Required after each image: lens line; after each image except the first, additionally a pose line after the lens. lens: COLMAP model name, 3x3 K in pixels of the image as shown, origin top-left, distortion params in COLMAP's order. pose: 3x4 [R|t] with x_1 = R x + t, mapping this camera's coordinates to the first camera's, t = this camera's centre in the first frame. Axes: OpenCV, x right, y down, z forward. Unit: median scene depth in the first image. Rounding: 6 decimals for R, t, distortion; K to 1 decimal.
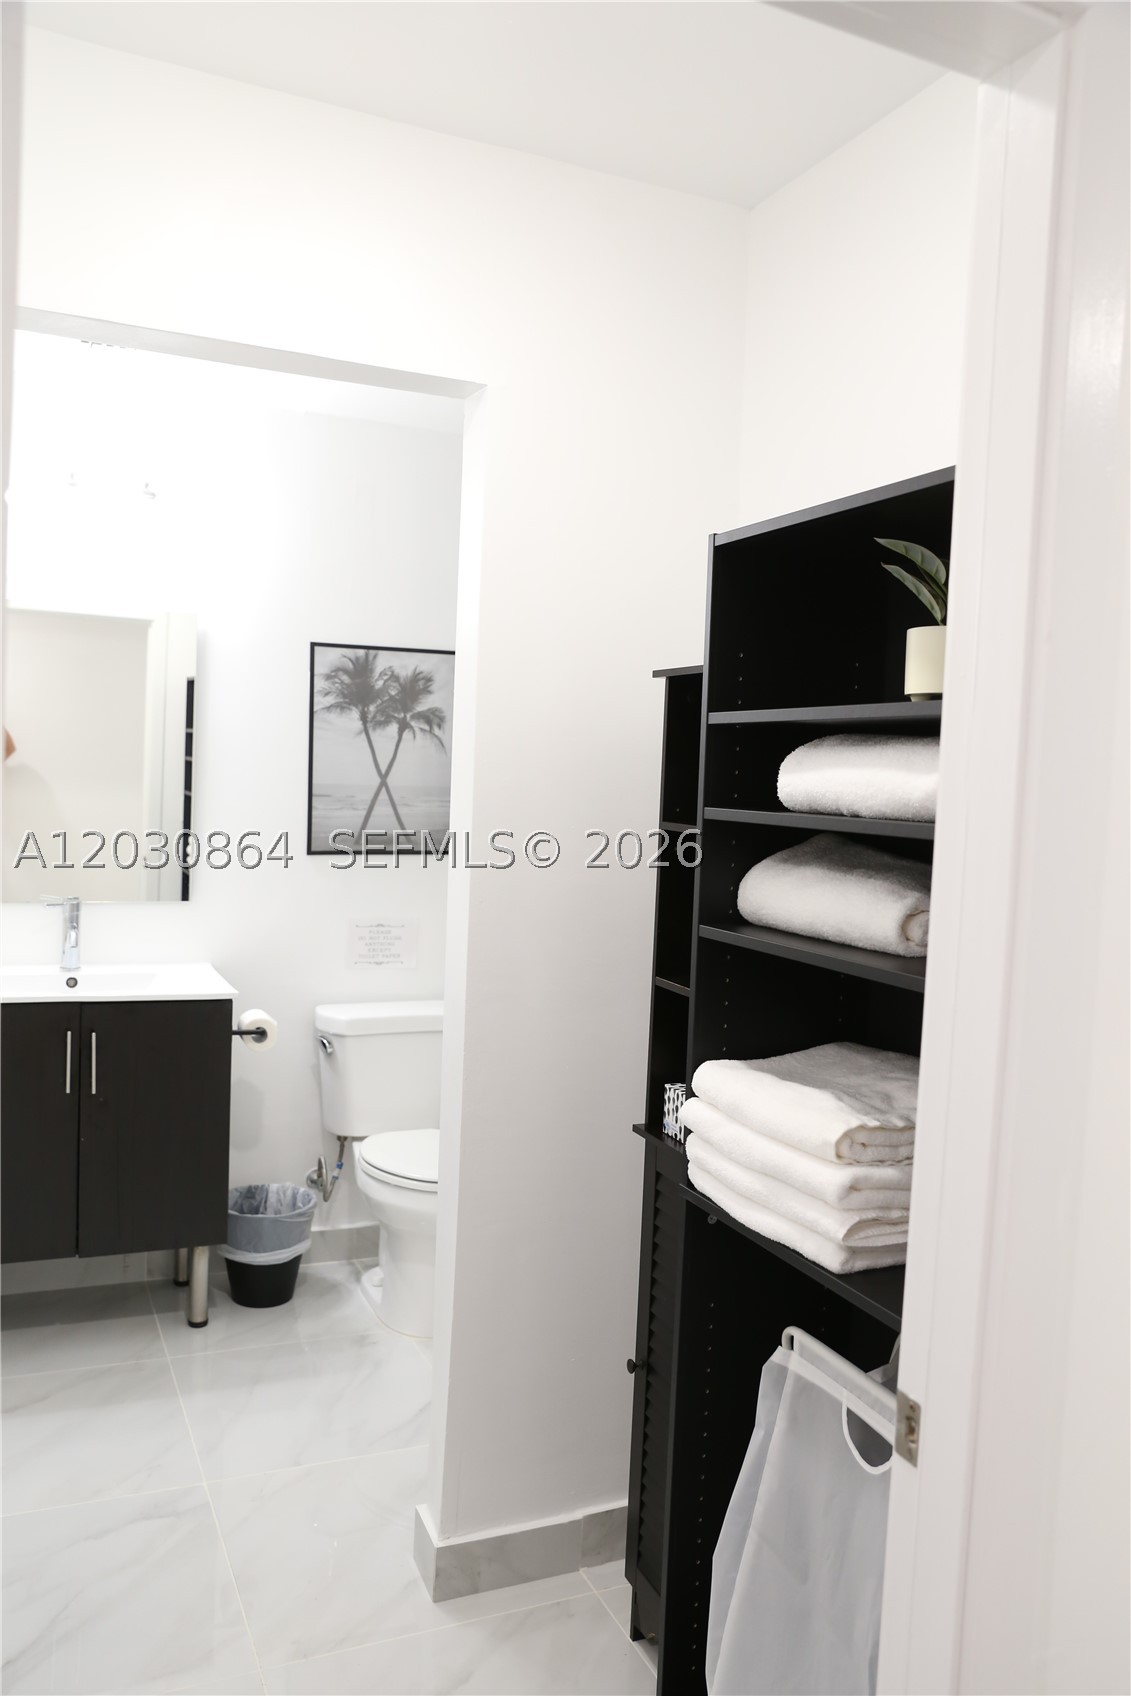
lens RADIAL K [[1370.2, 0, 564.9], [0, 1370.2, 845.8], [0, 0, 1]] dist [-0.079785, 0.130748]
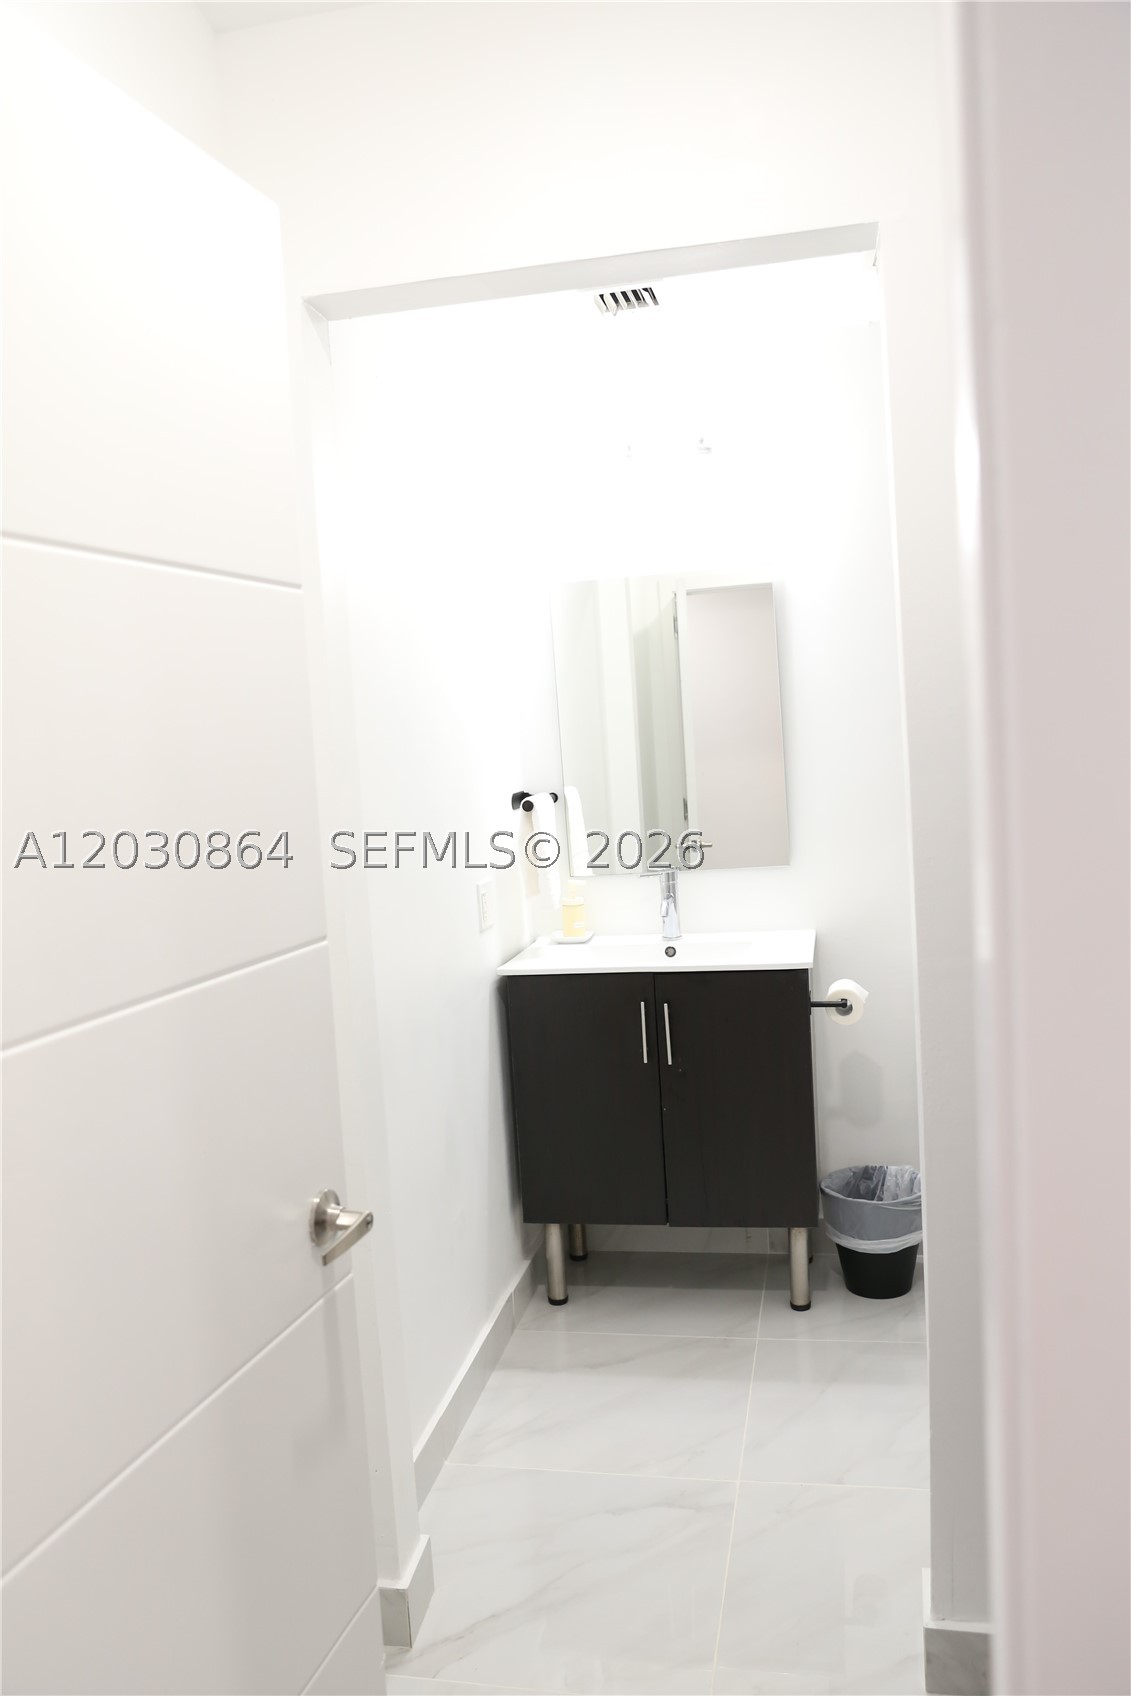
lens RADIAL K [[1364.2, 0, 562.5], [0, 1364.2, 851.1], [0, 0, 1]] dist [-0.043182, 0.127997]
pose [[0.816268, -0.042832, -0.576083, 0.146838], [0.064742, 0.997748, 0.017552, 0.003205], [0.574033, -0.051624, 0.817203, 0.124029]]
